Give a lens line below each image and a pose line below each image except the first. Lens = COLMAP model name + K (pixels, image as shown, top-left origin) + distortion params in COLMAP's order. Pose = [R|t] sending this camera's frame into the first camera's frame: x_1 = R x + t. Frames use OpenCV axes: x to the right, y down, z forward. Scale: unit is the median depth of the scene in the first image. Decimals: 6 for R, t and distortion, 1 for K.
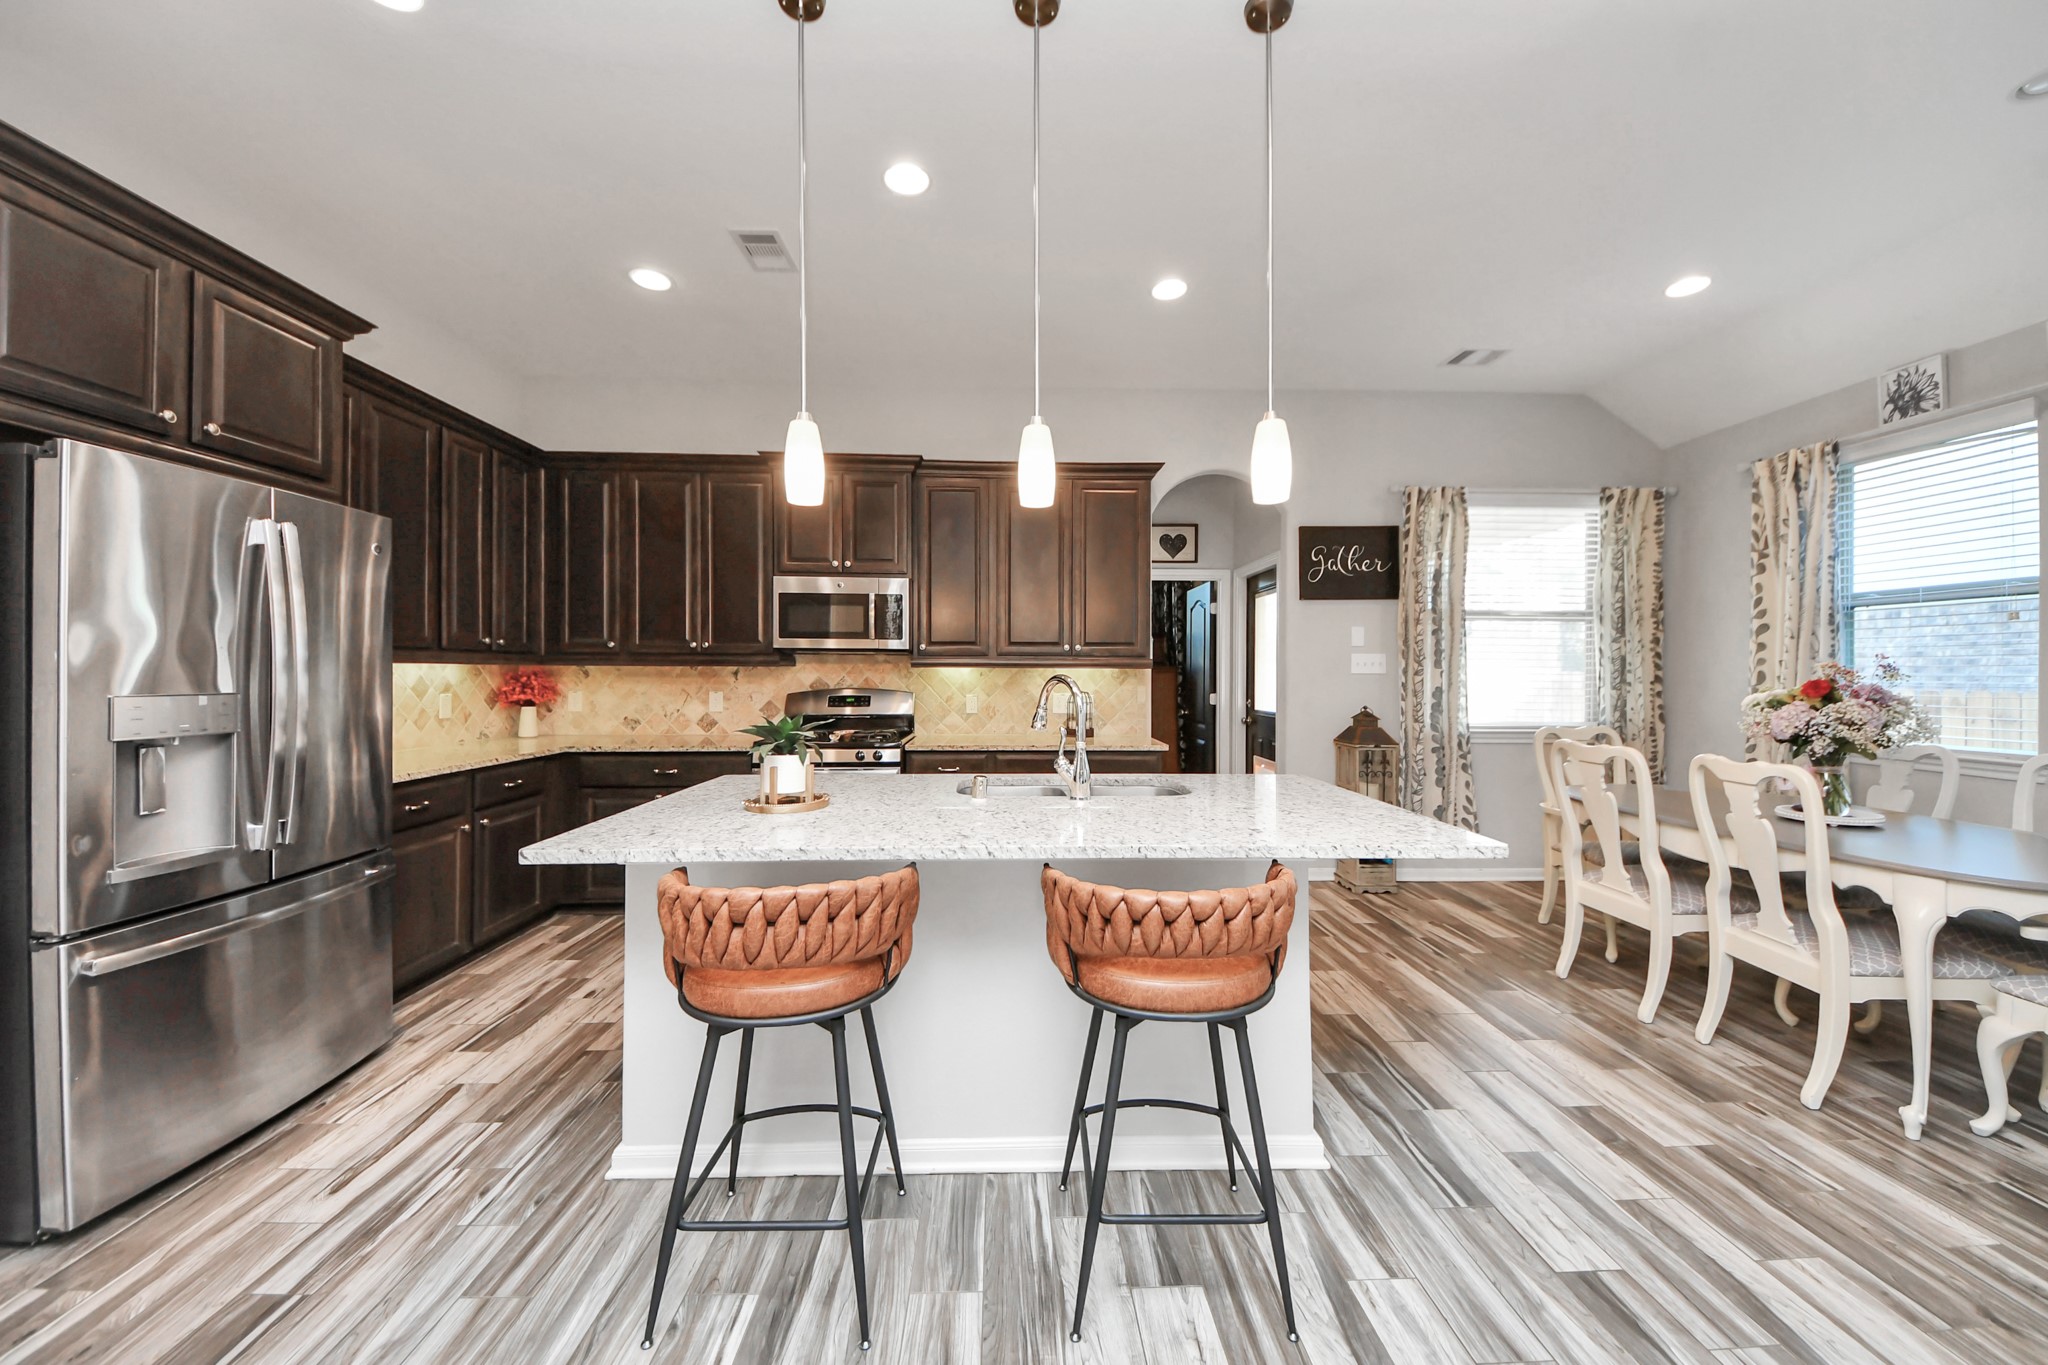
lens RADIAL K [[751.2, 0, 1019.5], [0, 751.2, 678.8], [0, 0, 1]] dist [0.048541, -0.022999]
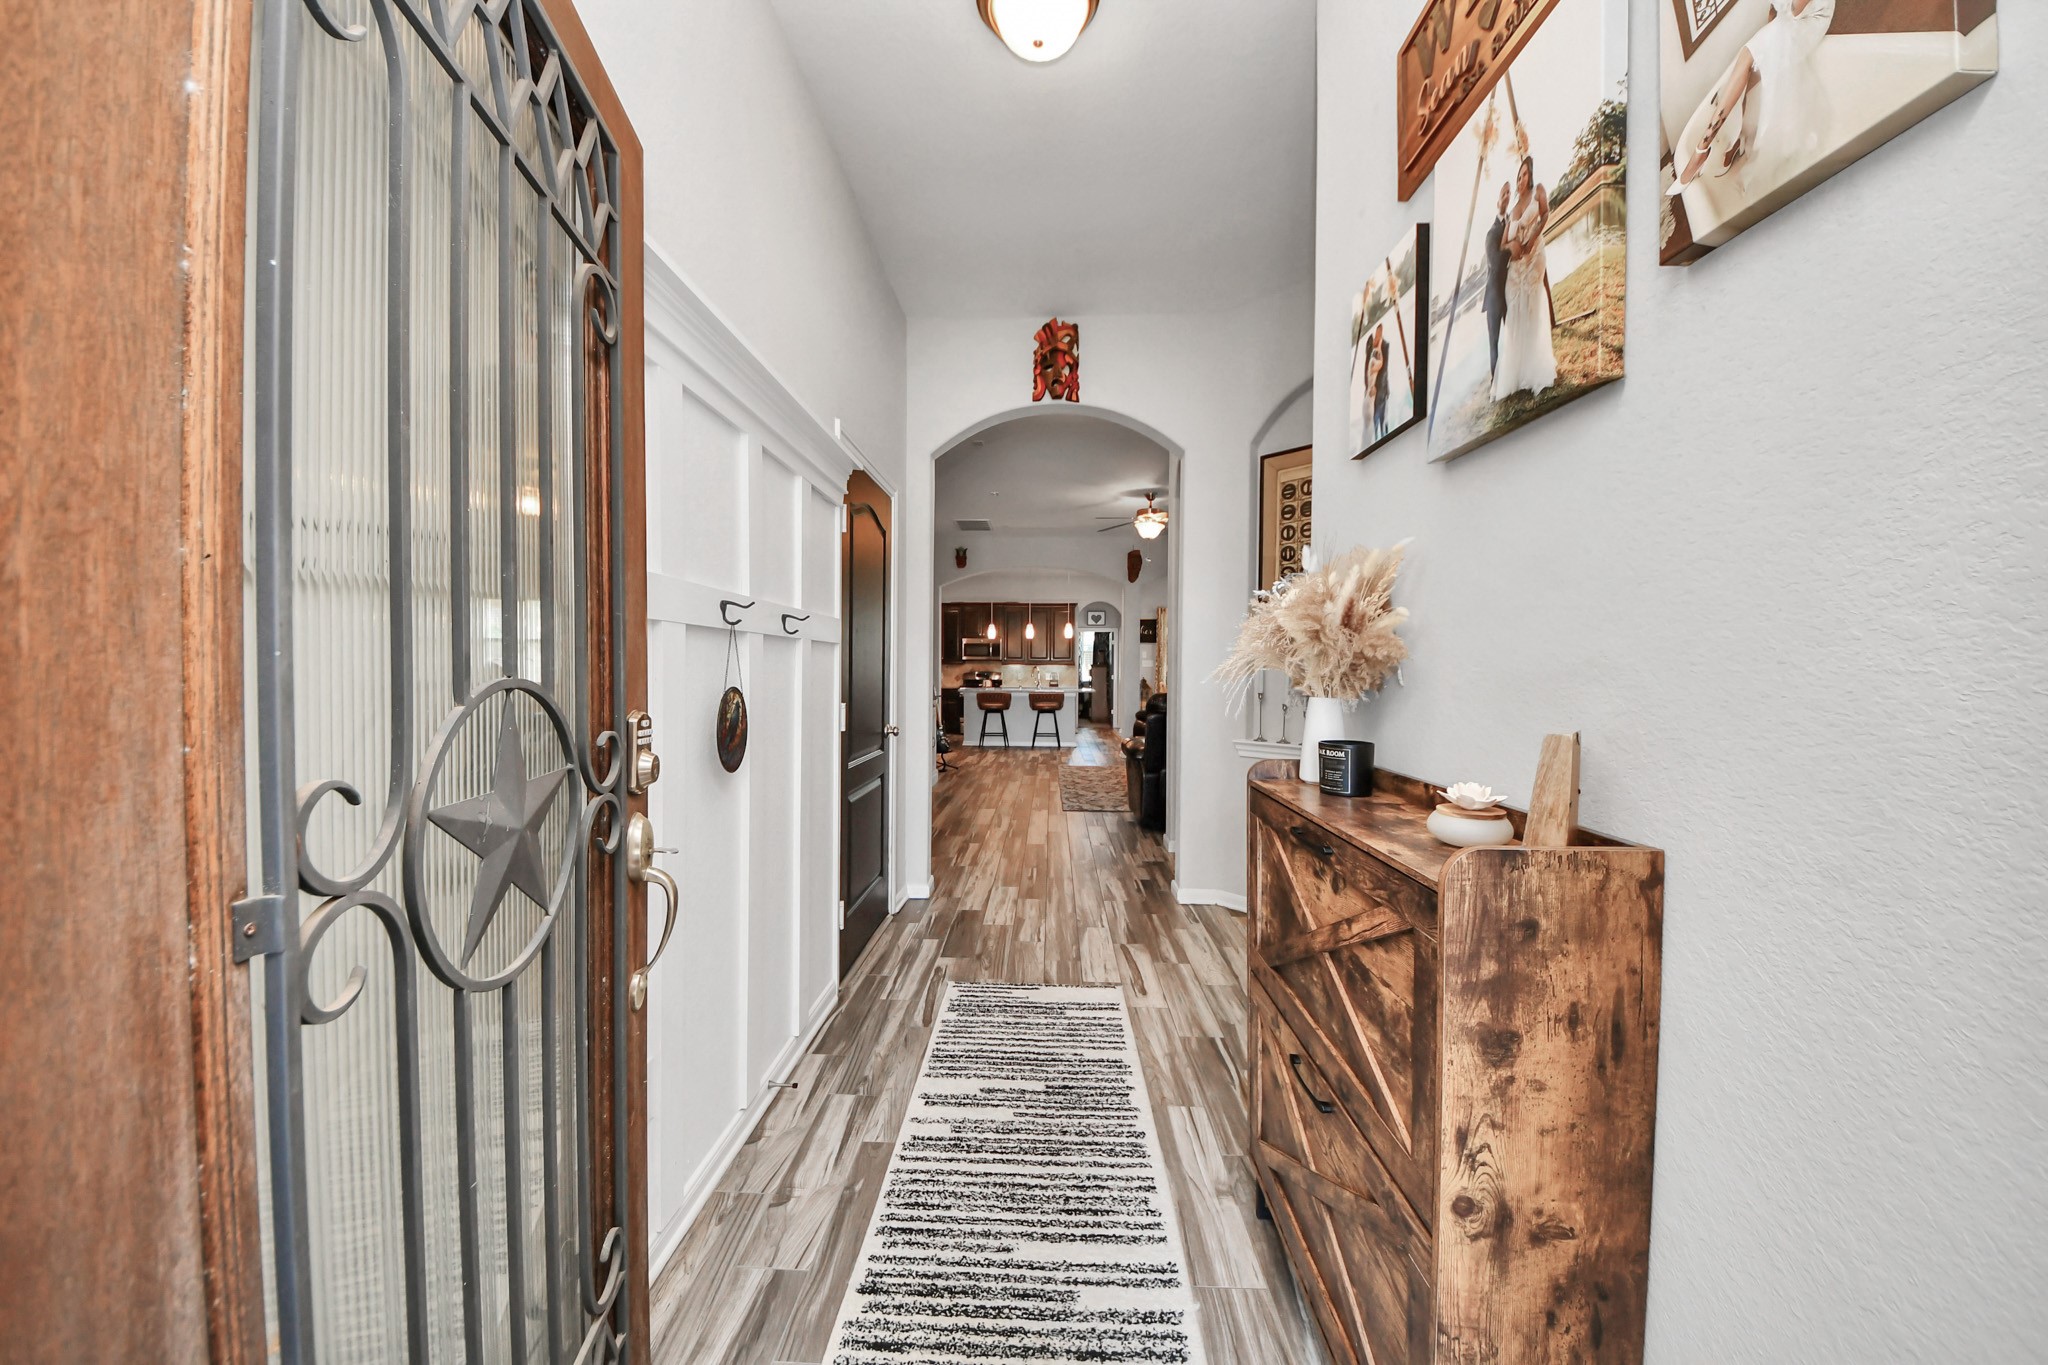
lens RADIAL K [[751.2, 0, 1019.5], [0, 751.2, 678.8], [0, 0, 1]] dist [0.048541, -0.022999]
pose [[0.996692, 0.002173, -0.081247, 0.217255], [-0.001508, 0.999965, 0.008240, 0.018399], [0.081262, -0.008090, 0.996660, -2.408487]]
